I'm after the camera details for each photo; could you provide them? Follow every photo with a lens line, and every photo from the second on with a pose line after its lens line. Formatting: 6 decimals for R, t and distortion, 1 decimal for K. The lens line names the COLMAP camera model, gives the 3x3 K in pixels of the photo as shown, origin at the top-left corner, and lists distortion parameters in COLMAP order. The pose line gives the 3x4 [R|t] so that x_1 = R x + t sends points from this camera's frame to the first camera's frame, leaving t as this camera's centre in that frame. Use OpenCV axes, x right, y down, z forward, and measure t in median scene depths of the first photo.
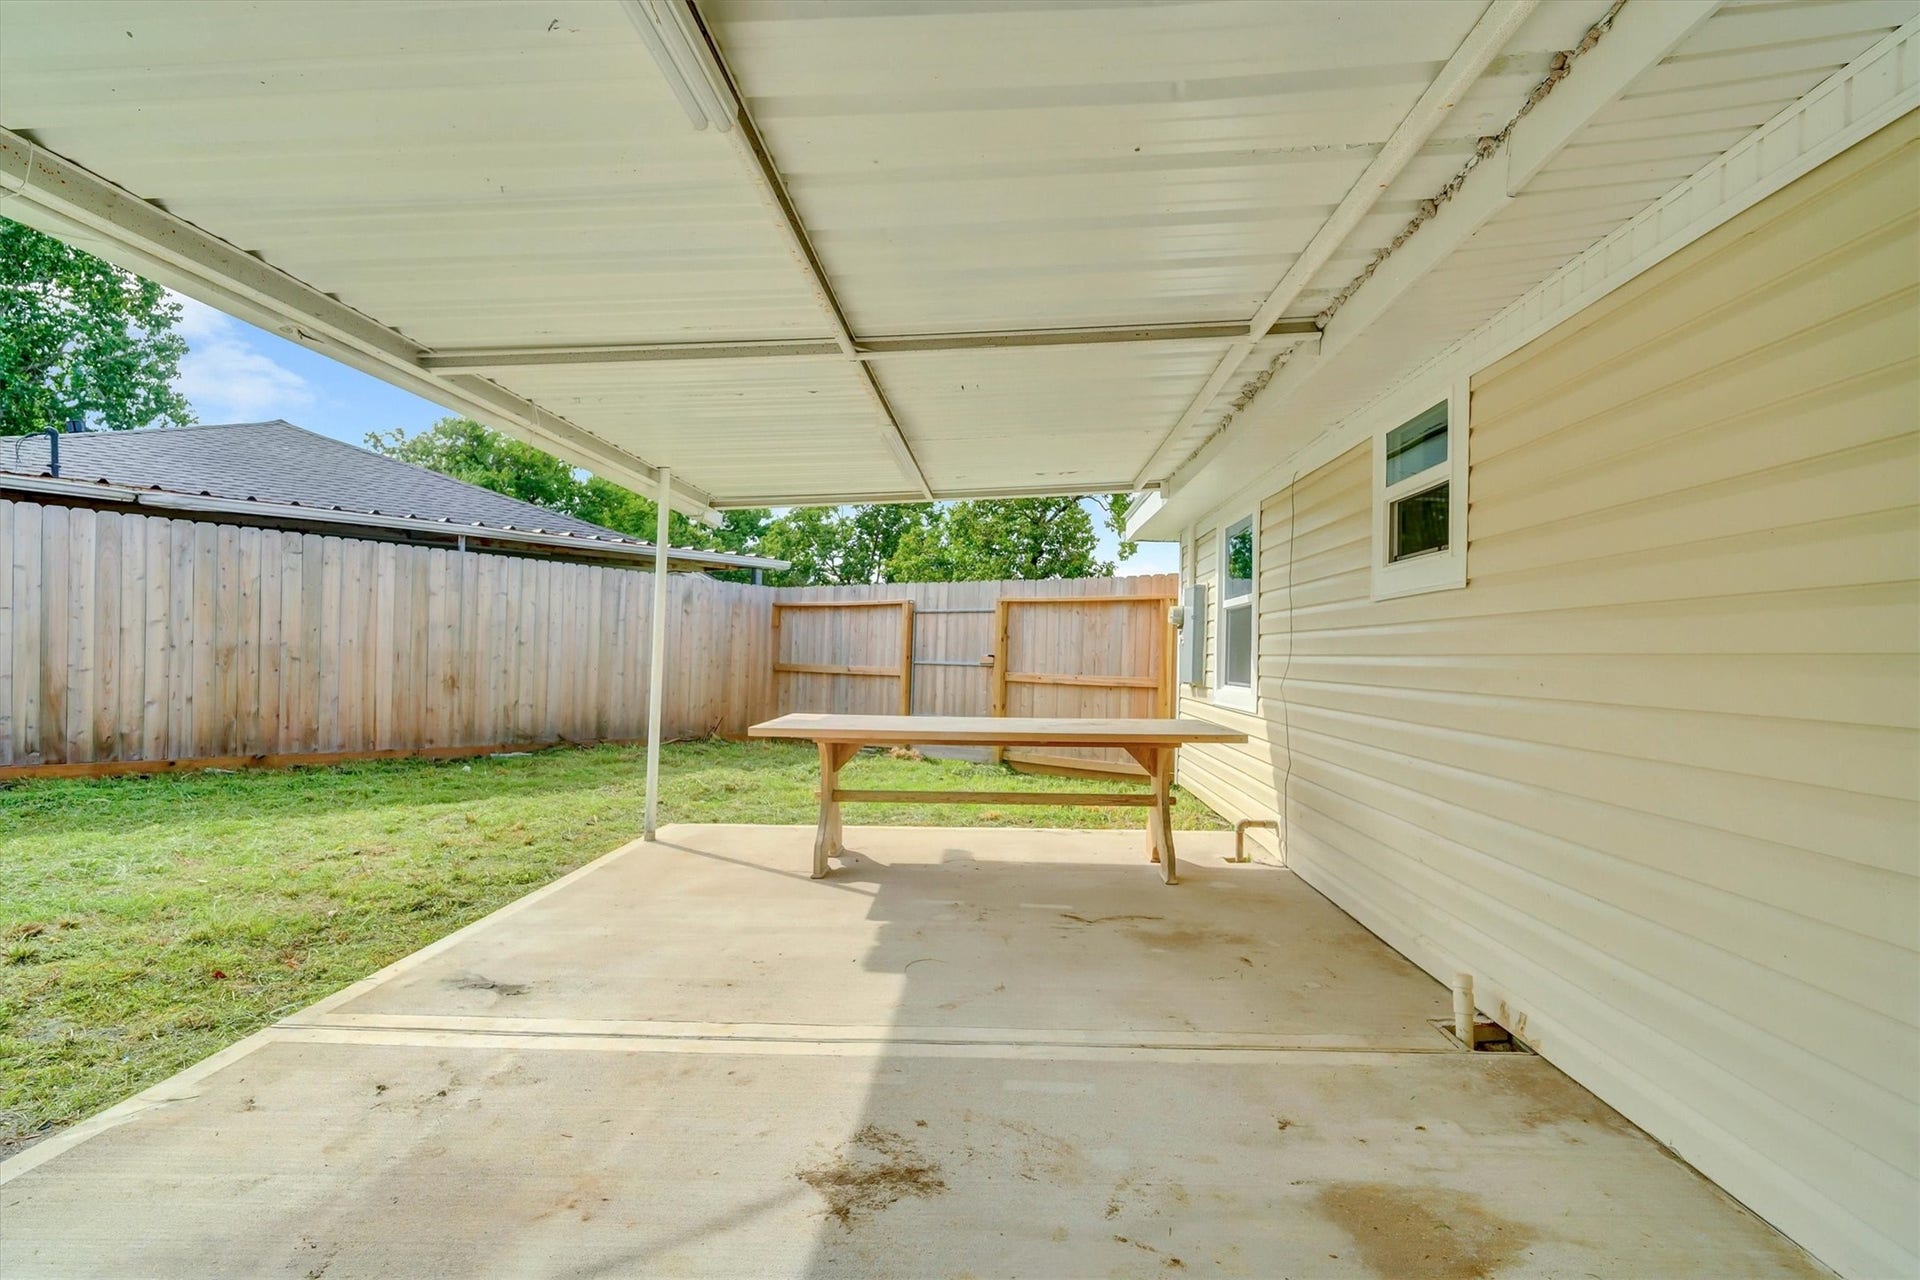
lens RADIAL K [[910.2, 0, 954.7], [0, 910.2, 648.9], [0, 0, 1]] dist [-0.002193, -0.001715]
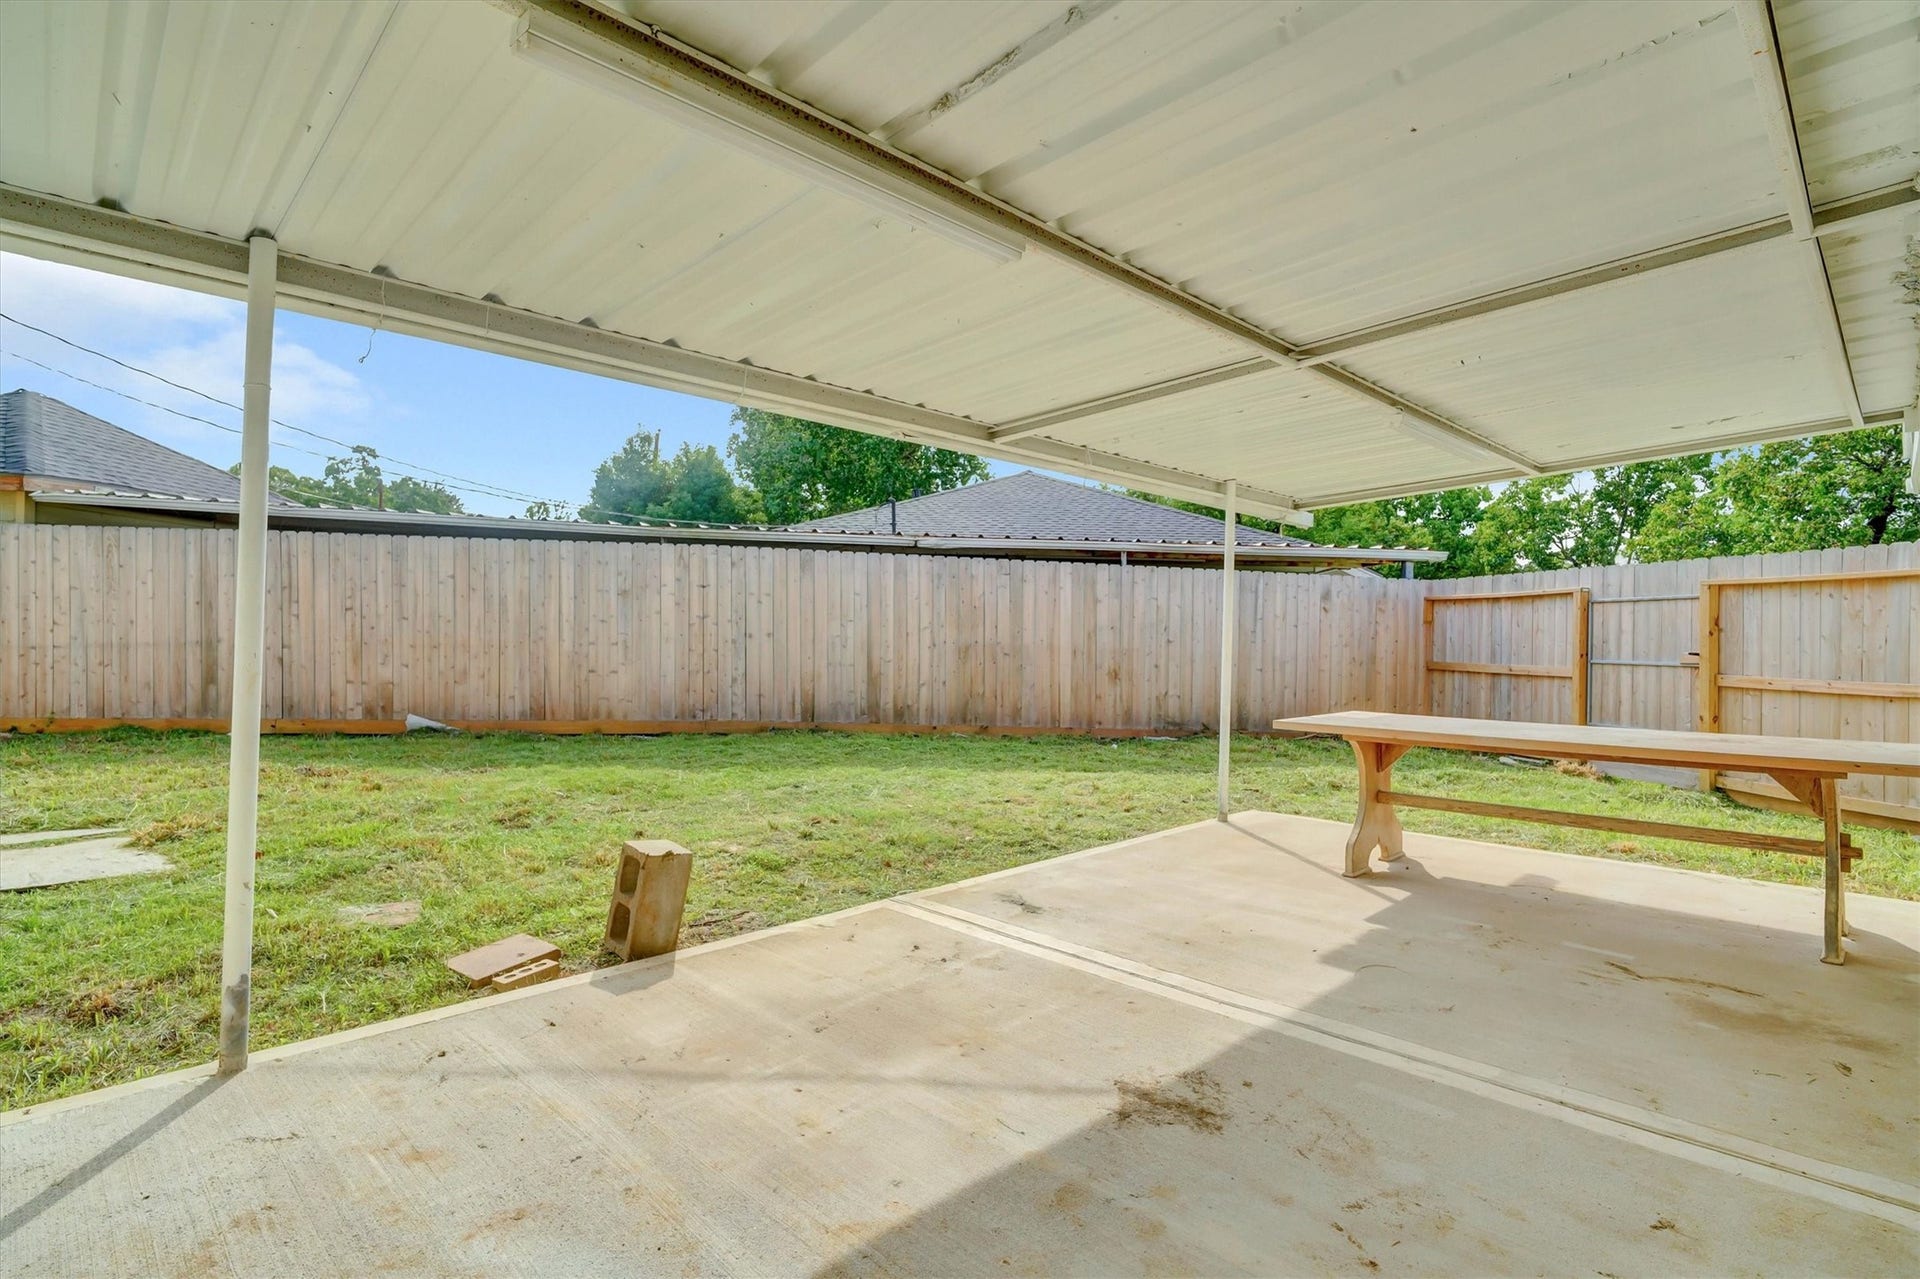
lens RADIAL K [[897.1, 0, 969.6], [0, 897.1, 638.9], [0, 0, 1]] dist [0.003716, -0.006783]
pose [[0.741664, -0.007645, -0.670728, 0.127543], [0.002121, 0.999957, -0.009051, 0.000164], [0.670768, 0.005290, 0.741648, -0.004860]]
